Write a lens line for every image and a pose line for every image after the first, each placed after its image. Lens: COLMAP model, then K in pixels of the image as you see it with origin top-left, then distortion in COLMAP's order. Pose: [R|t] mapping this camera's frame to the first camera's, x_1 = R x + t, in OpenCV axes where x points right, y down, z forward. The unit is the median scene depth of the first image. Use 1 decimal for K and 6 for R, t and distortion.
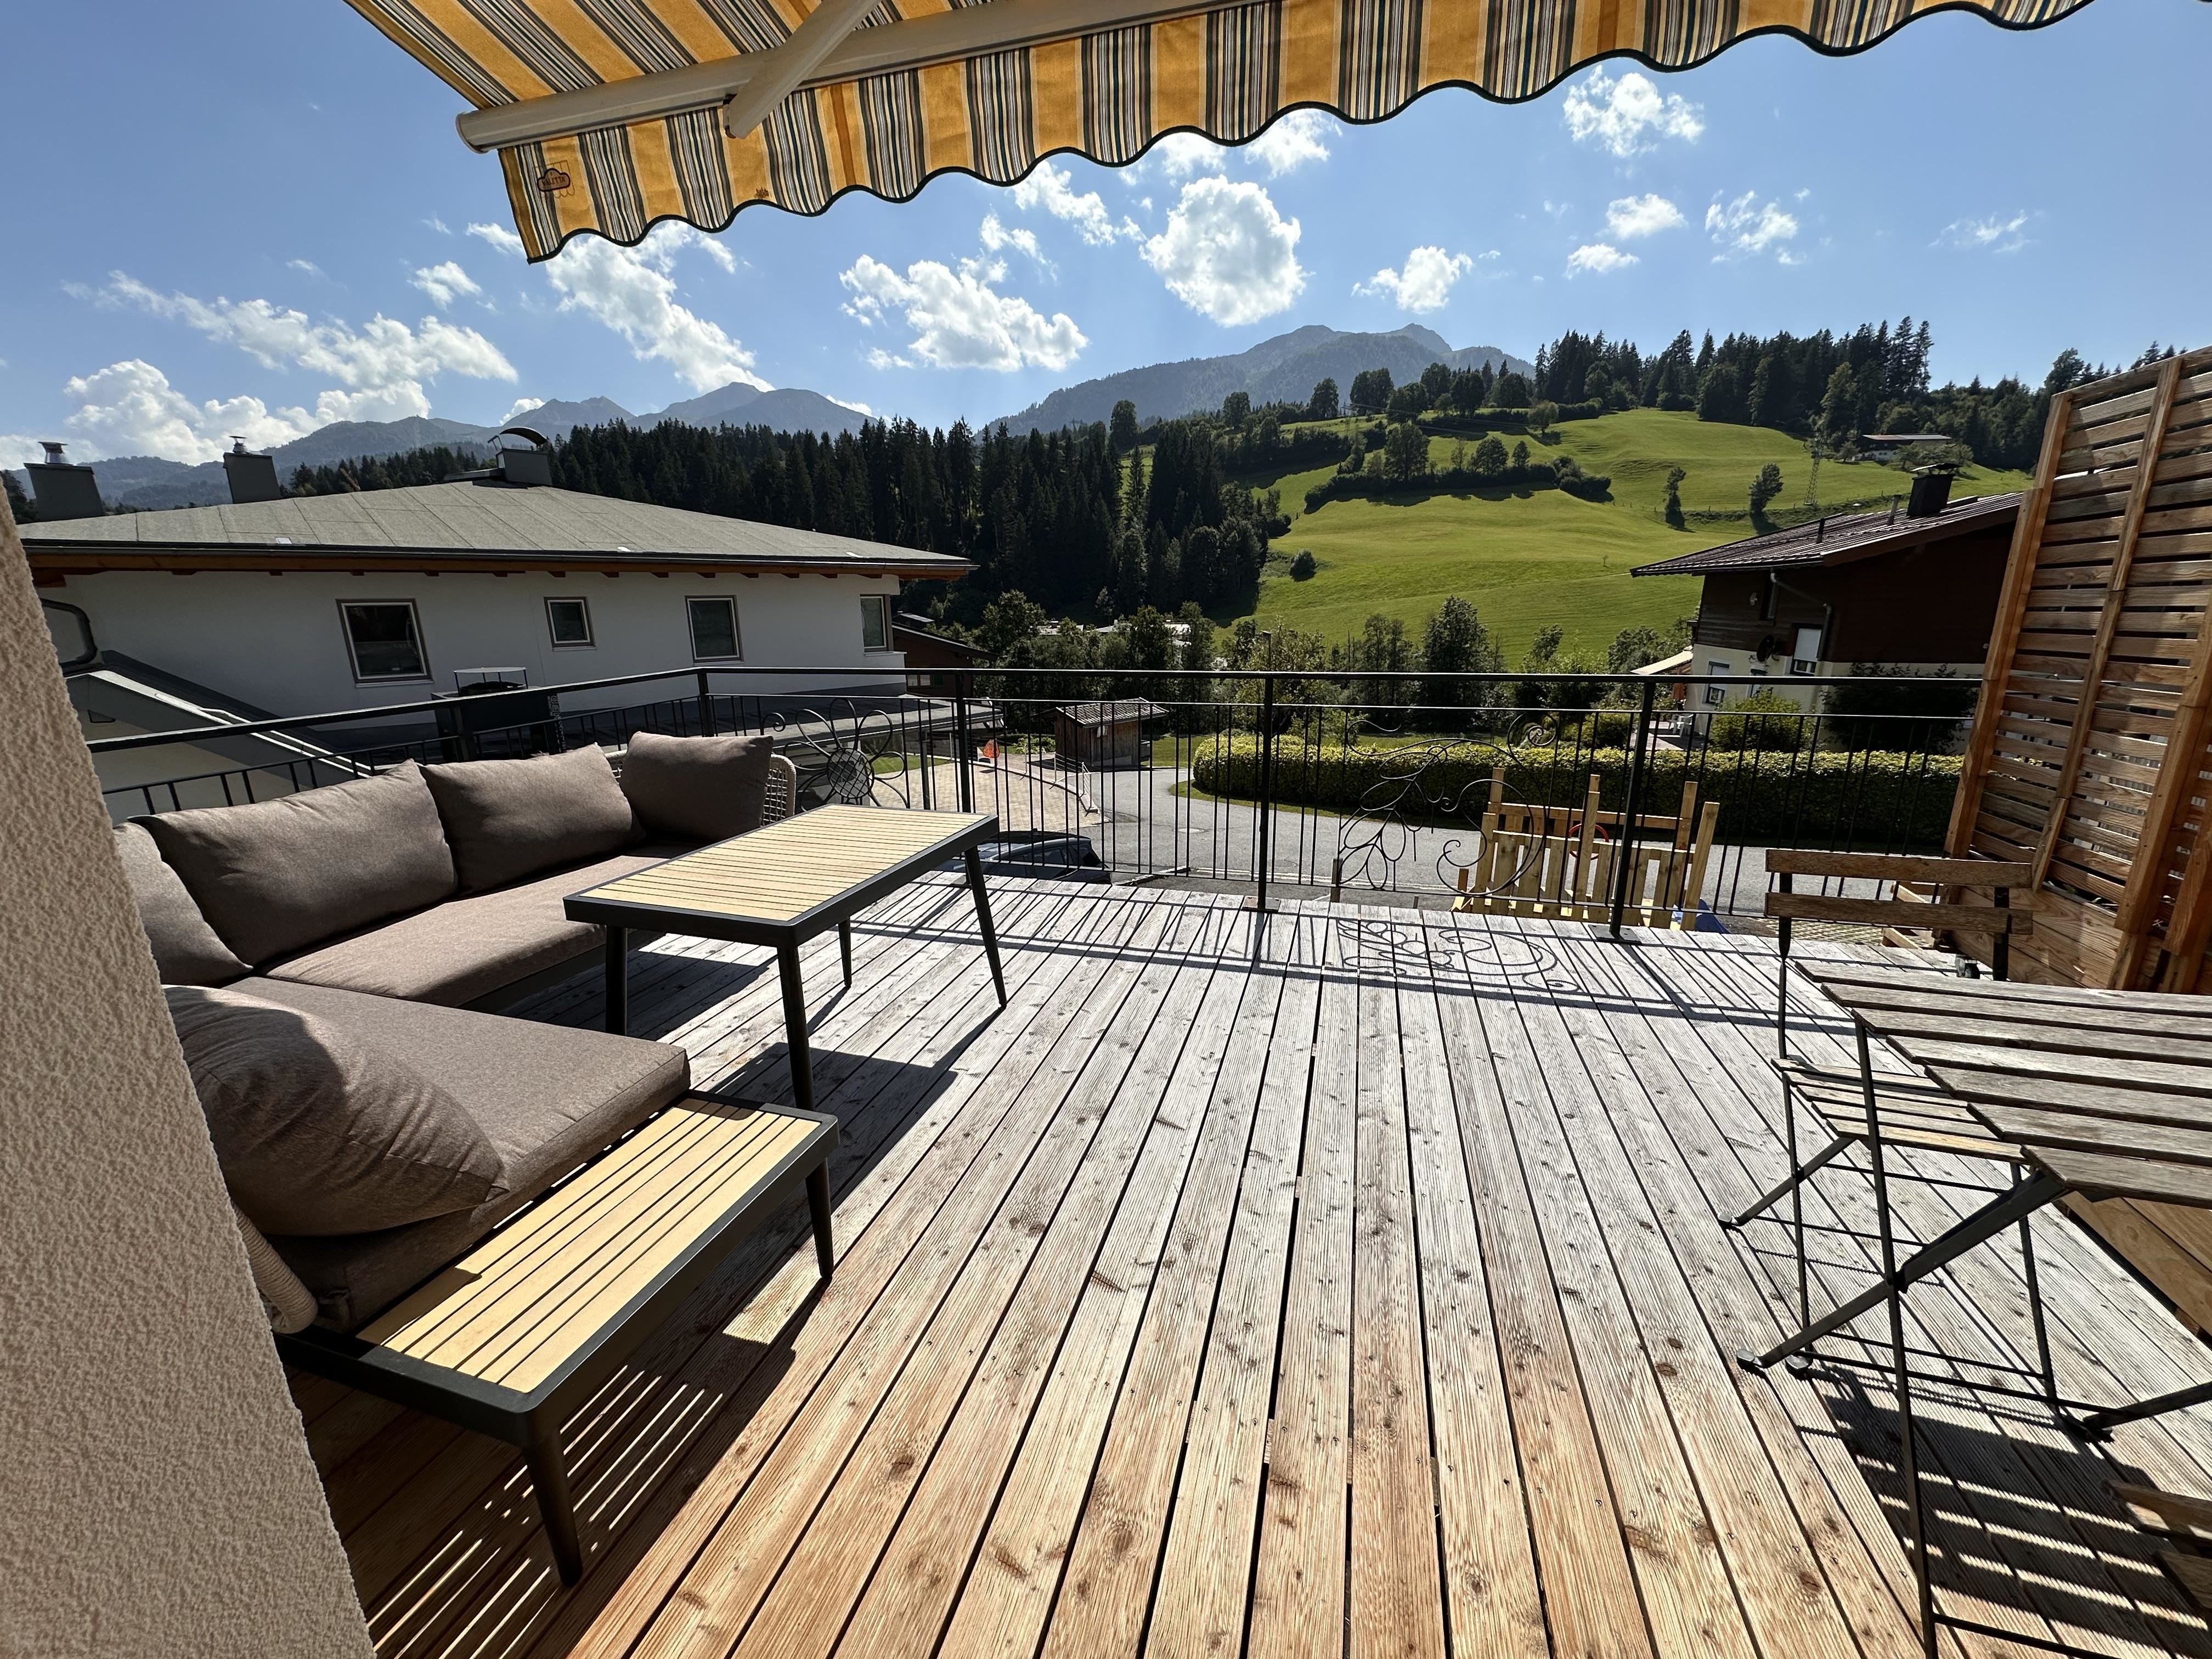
lens RADIAL K [[882.2, 0, 1106.2], [0, 882.2, 834.6], [0, 0, 1]] dist [-0.001927, -0.000392]
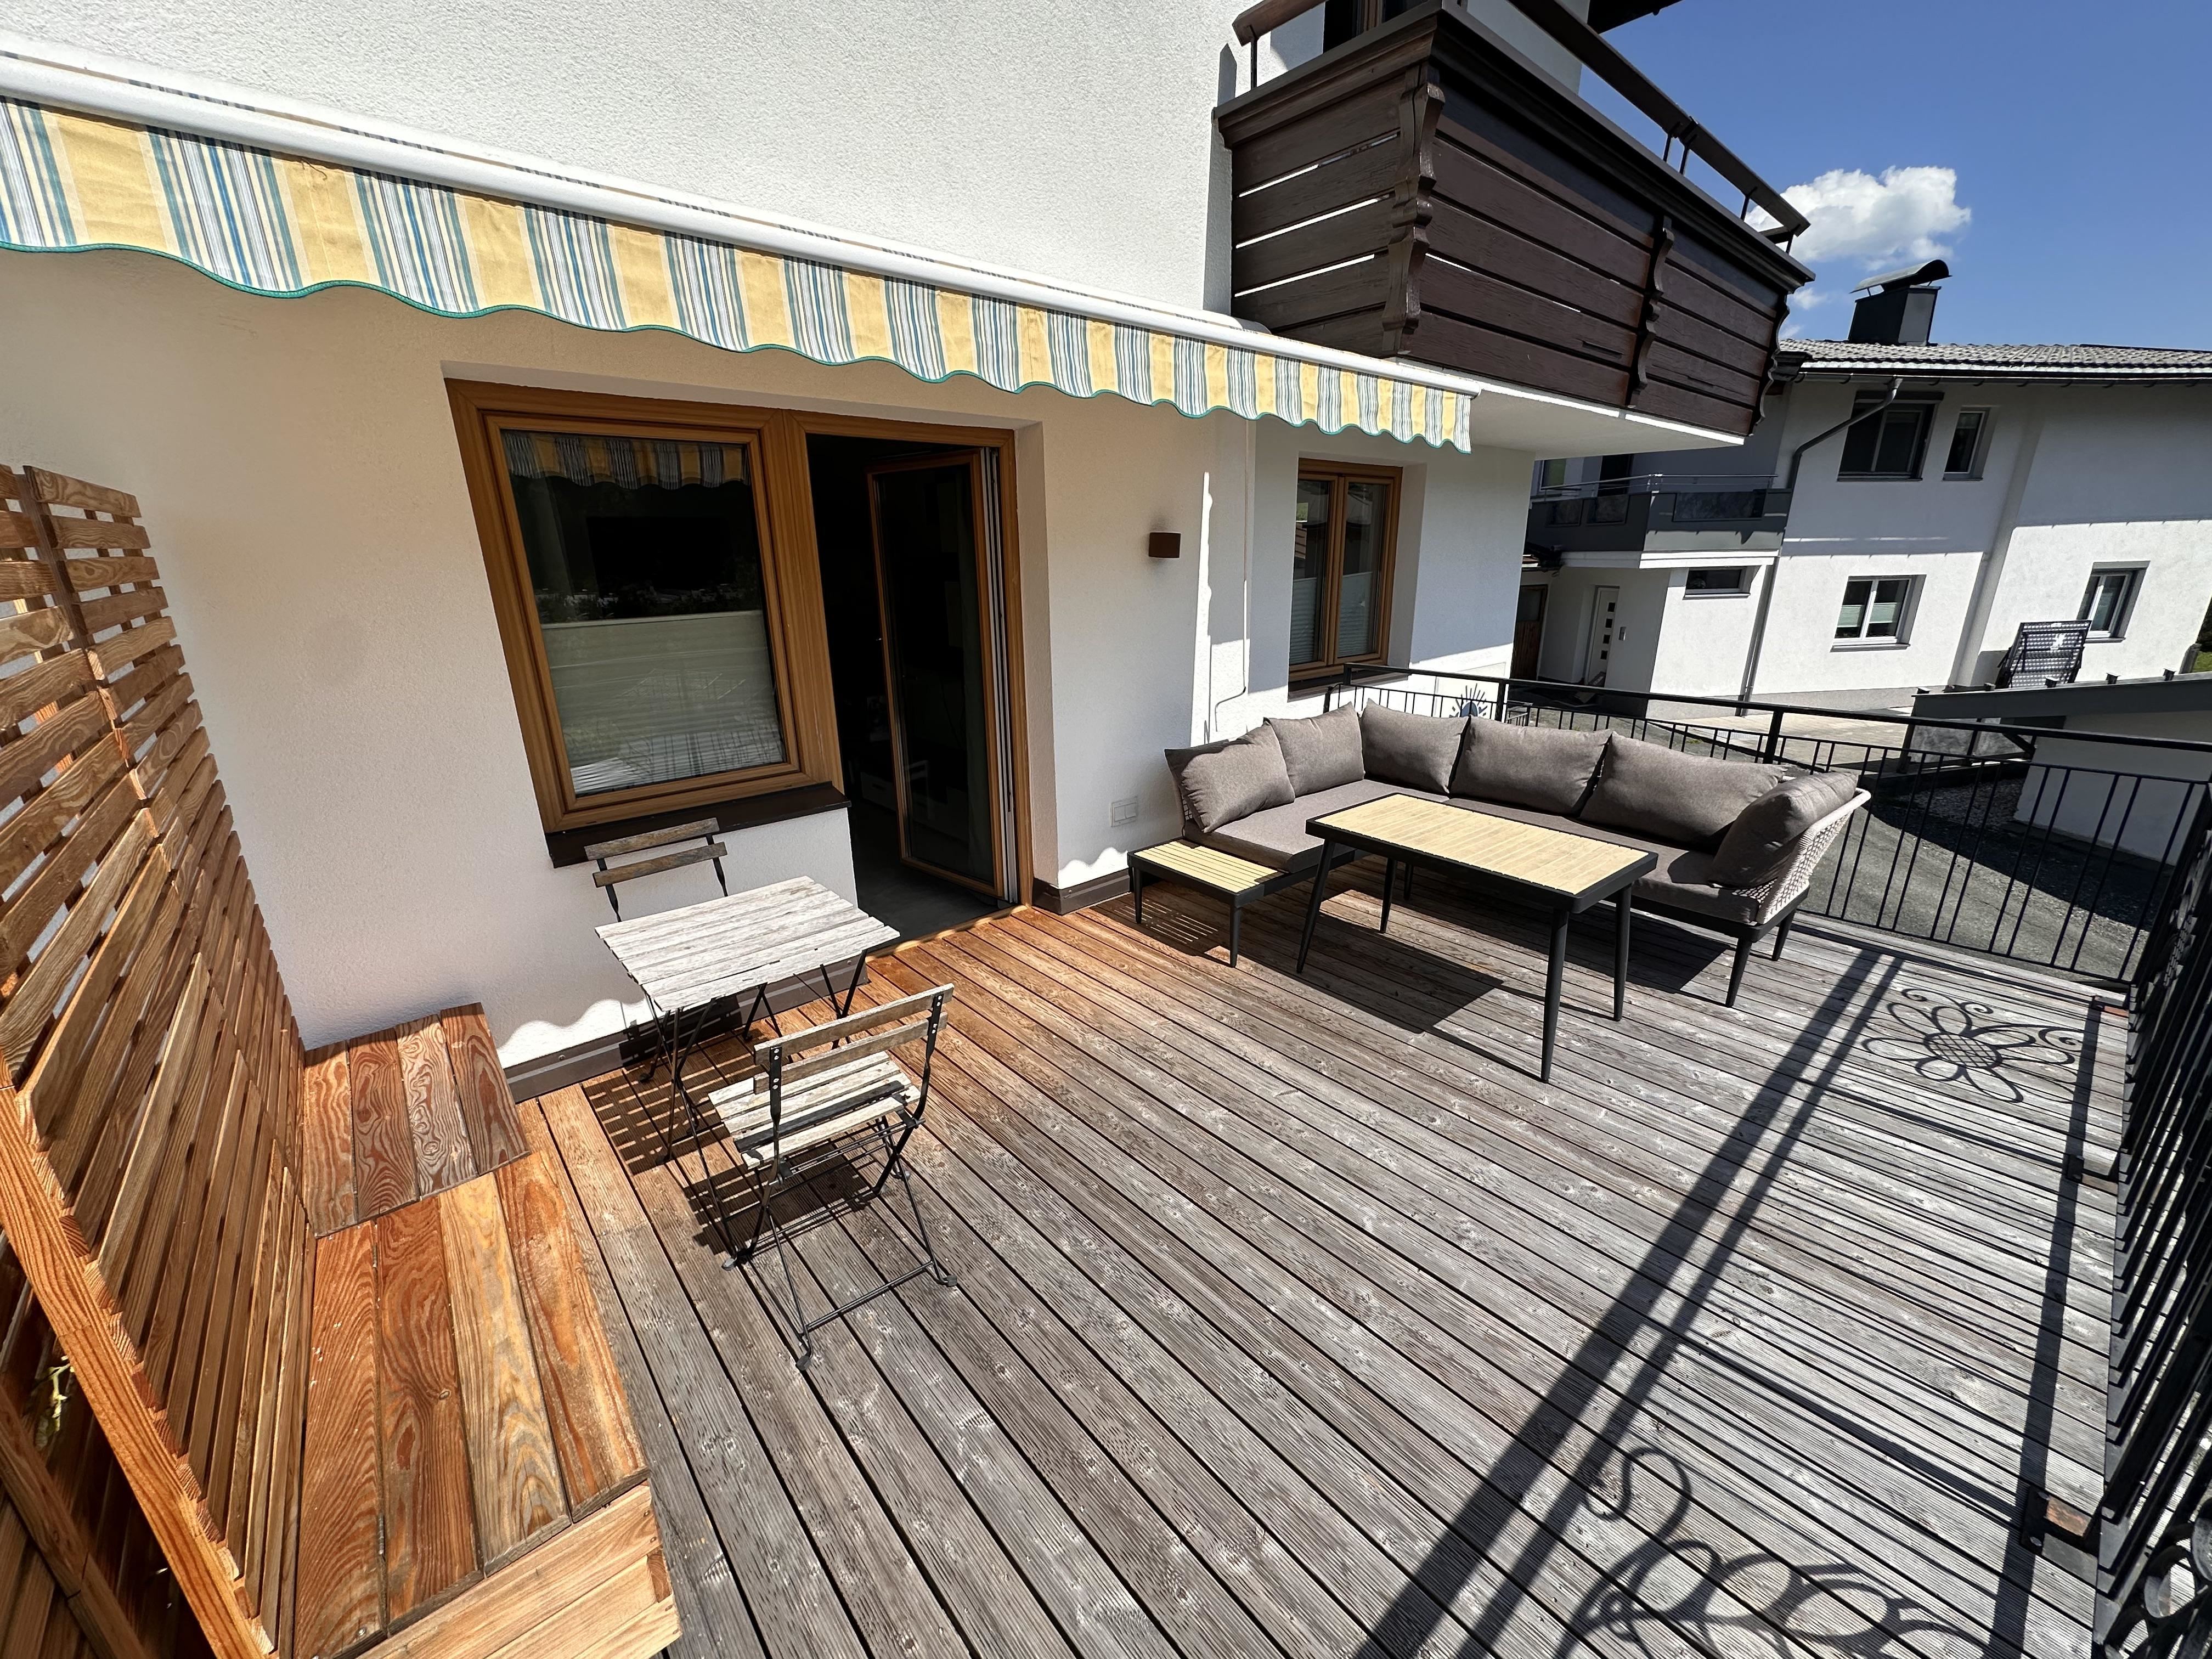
lens RADIAL K [[882.2, 0, 1106.2], [0, 882.2, 834.6], [0, 0, 1]] dist [-0.001927, -0.000392]
pose [[-0.542401, 0.278078, -0.792763, 0.772706], [-0.199114, 0.874195, 0.442874, -0.348121], [0.816183, 0.398066, -0.418795, 0.815475]]
